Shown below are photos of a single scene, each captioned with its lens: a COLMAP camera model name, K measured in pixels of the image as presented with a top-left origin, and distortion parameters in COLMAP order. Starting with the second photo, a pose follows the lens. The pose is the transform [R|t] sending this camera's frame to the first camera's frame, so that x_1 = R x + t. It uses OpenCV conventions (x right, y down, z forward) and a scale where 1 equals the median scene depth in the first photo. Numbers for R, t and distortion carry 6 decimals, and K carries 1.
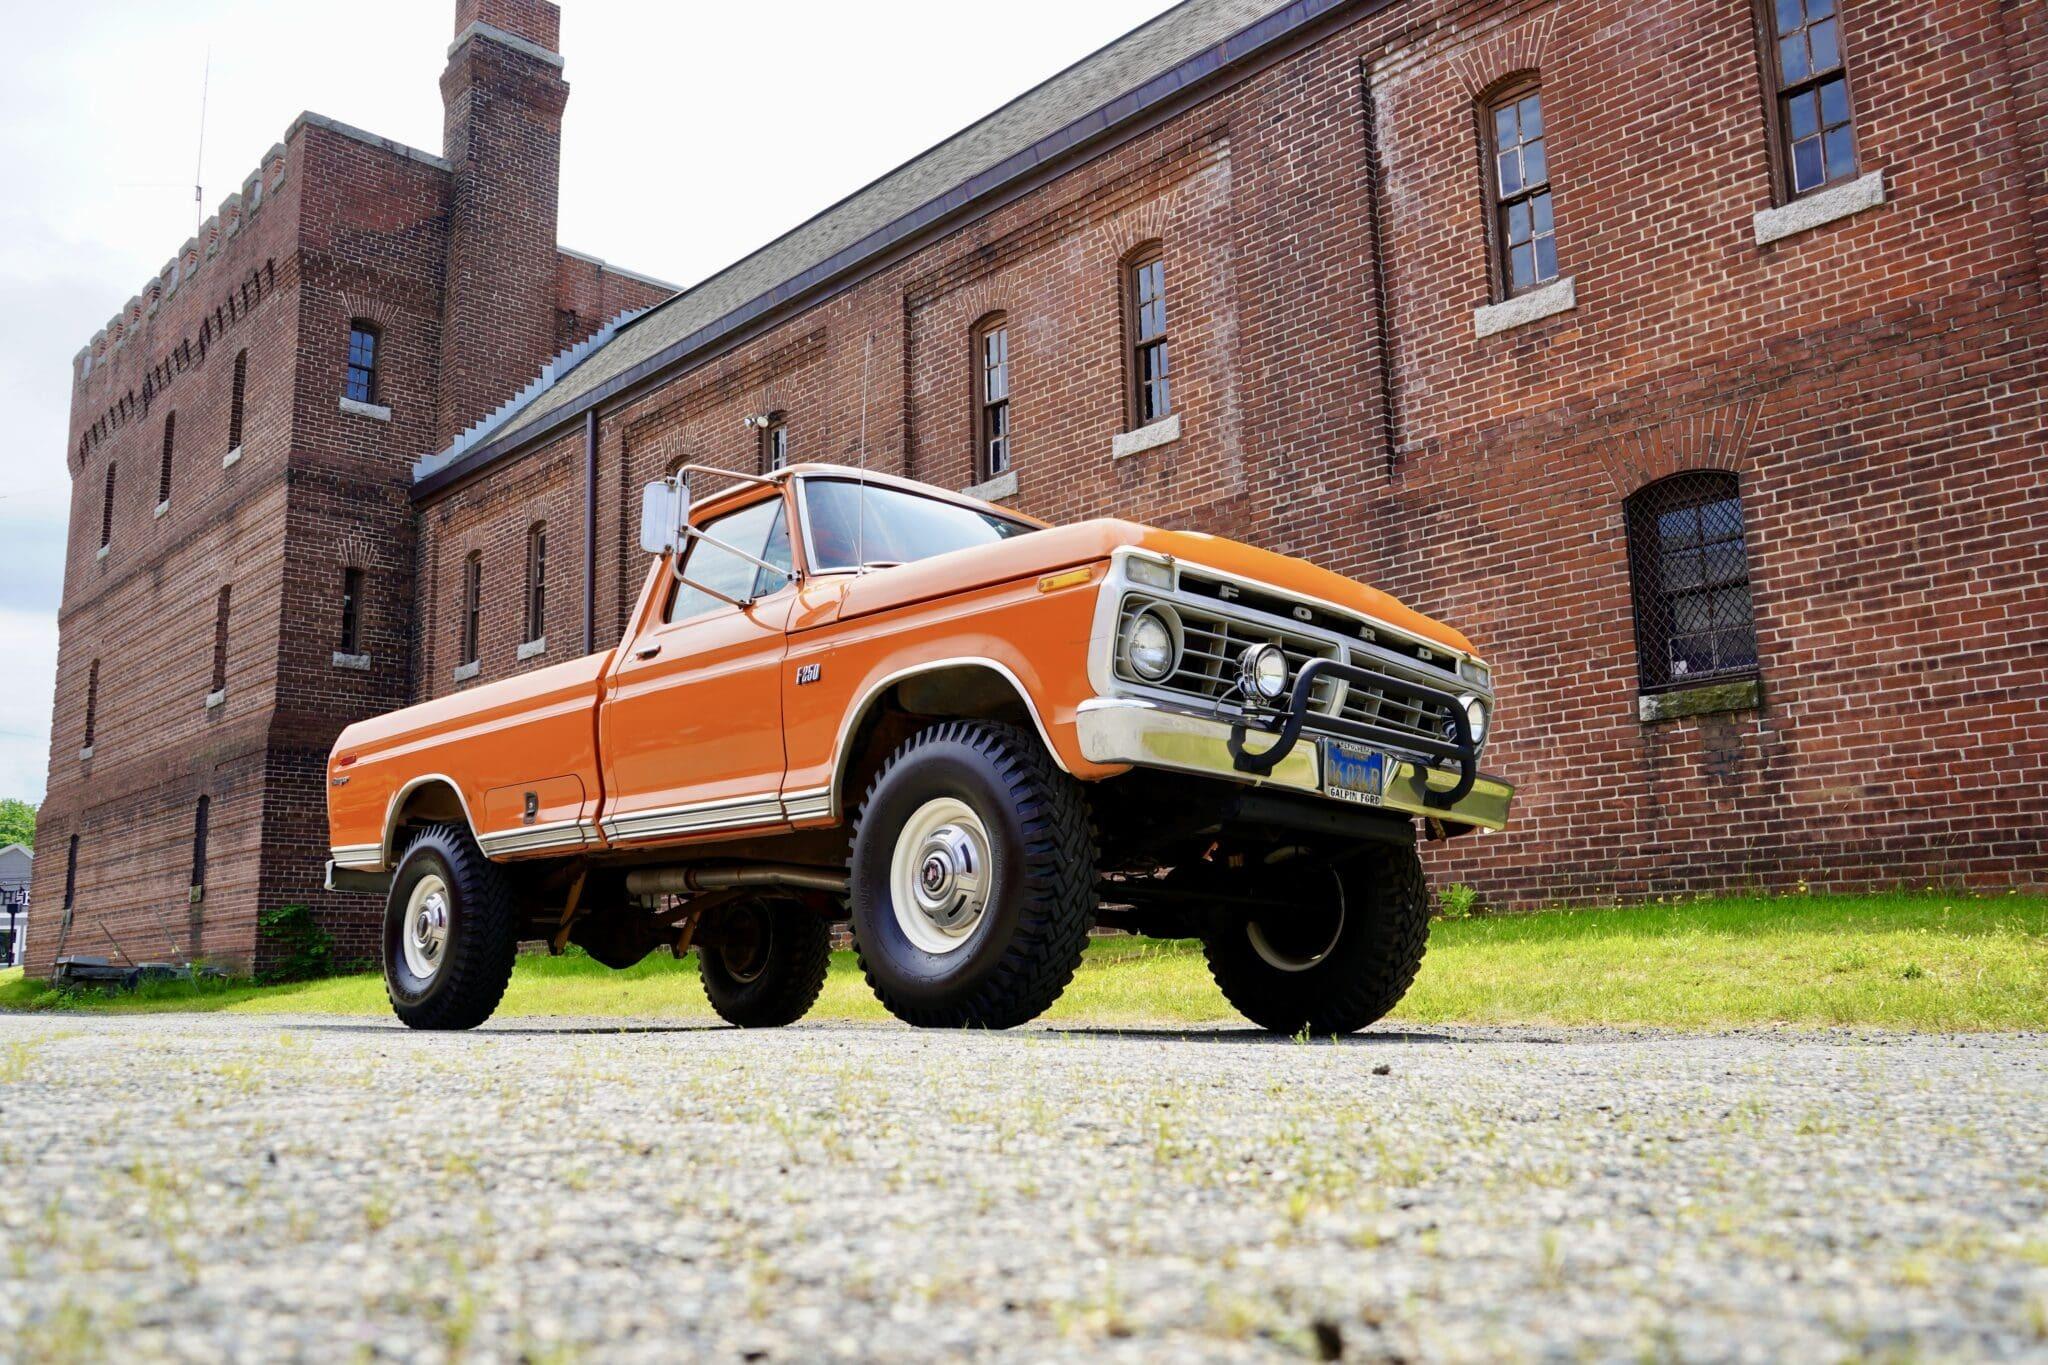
lens RADIAL K [[1640.6, 0, 1028.6], [0, 1640.6, 687.3], [0, 0, 1]] dist [-0.003838, 0.004353]
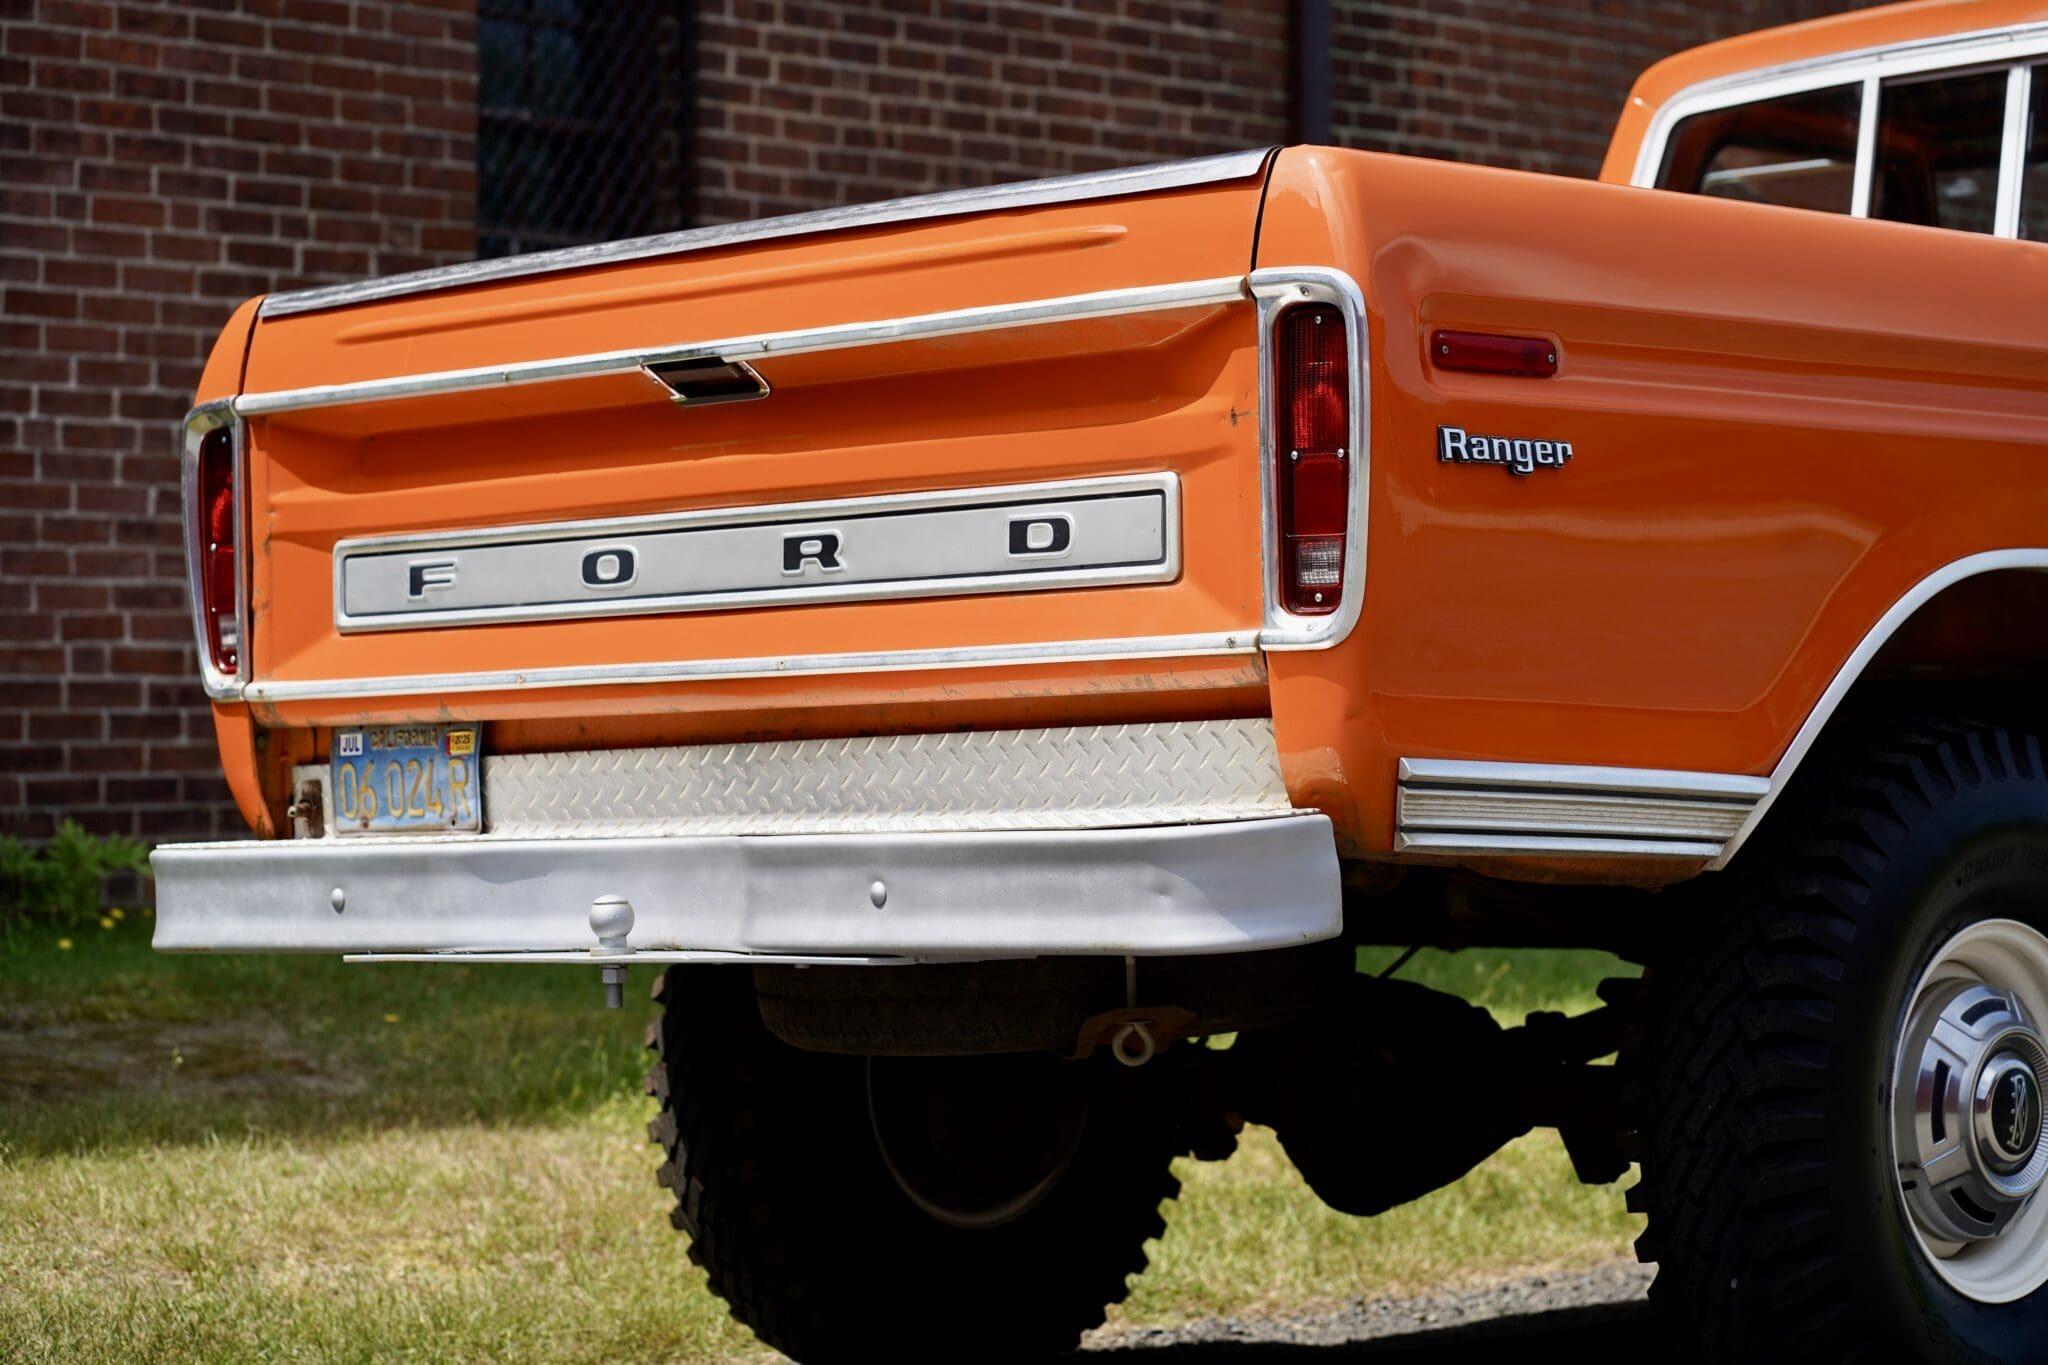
lens RADIAL K [[4903.7, 0, 1021.0], [0, 4903.7, 680.0], [0, 0, 1]] dist [0.192334, -3.381092]
pose [[-0.045487, 0.035172, 0.998346, -0.774379], [-0.172608, 0.984072, -0.042533, 0.101228], [-0.983940, -0.174258, -0.038691, 0.853422]]
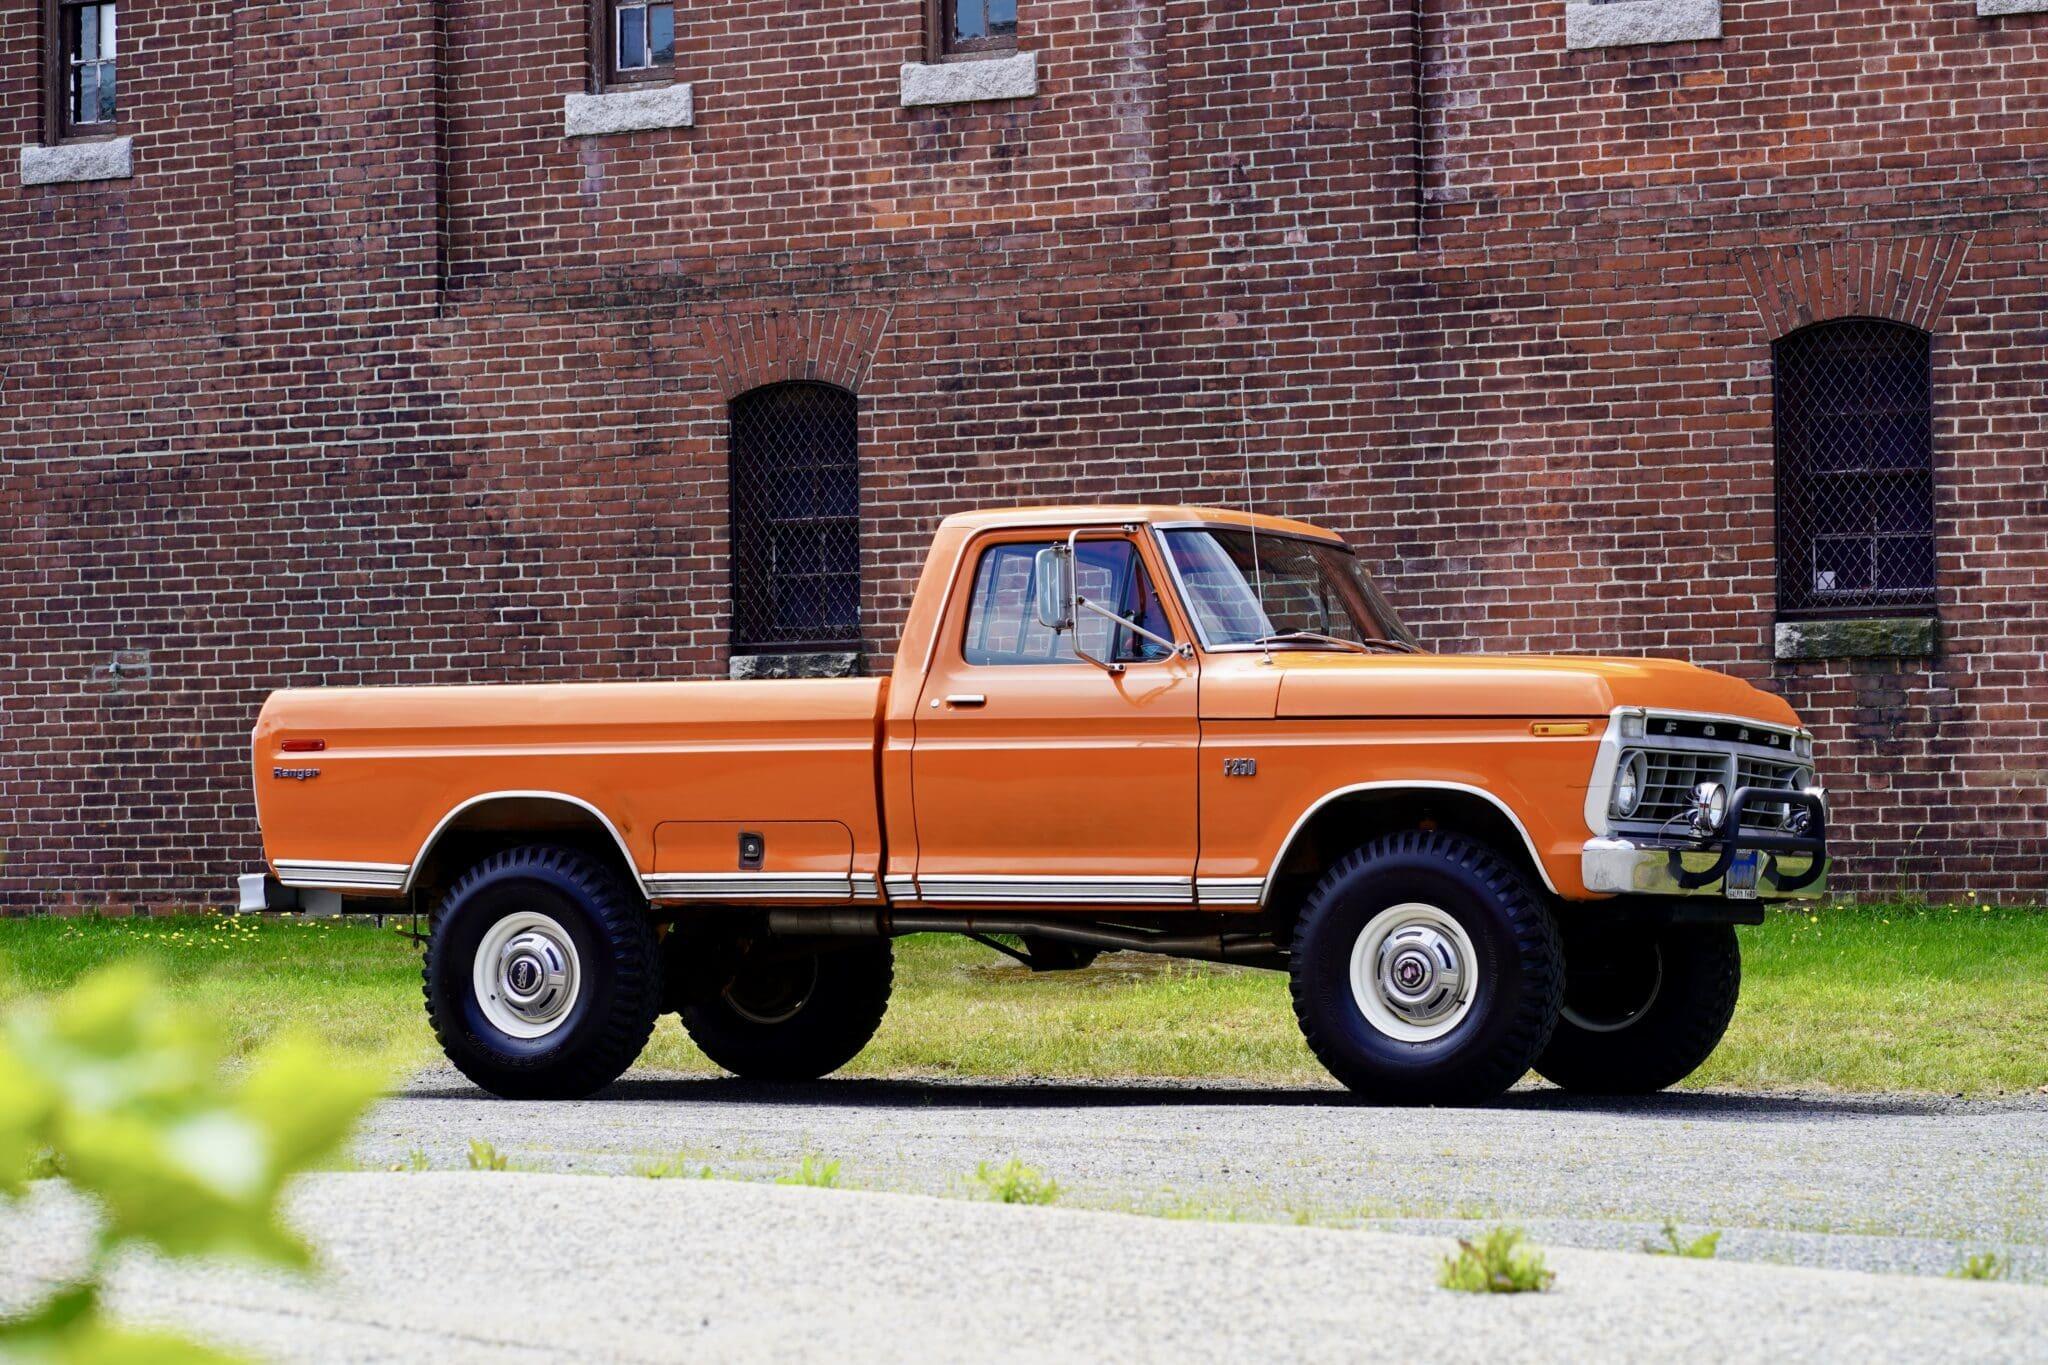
lens RADIAL K [[5138.9, 0, 1030.5], [0, 5138.9, 699.5], [0, 0, 1]] dist [0.162911, -2.945877]
pose [[0.941399, 0.016098, 0.336911, -0.662839], [-0.066225, 0.988240, 0.137827, -0.238186], [-0.330730, -0.152062, 0.931394, -0.956227]]
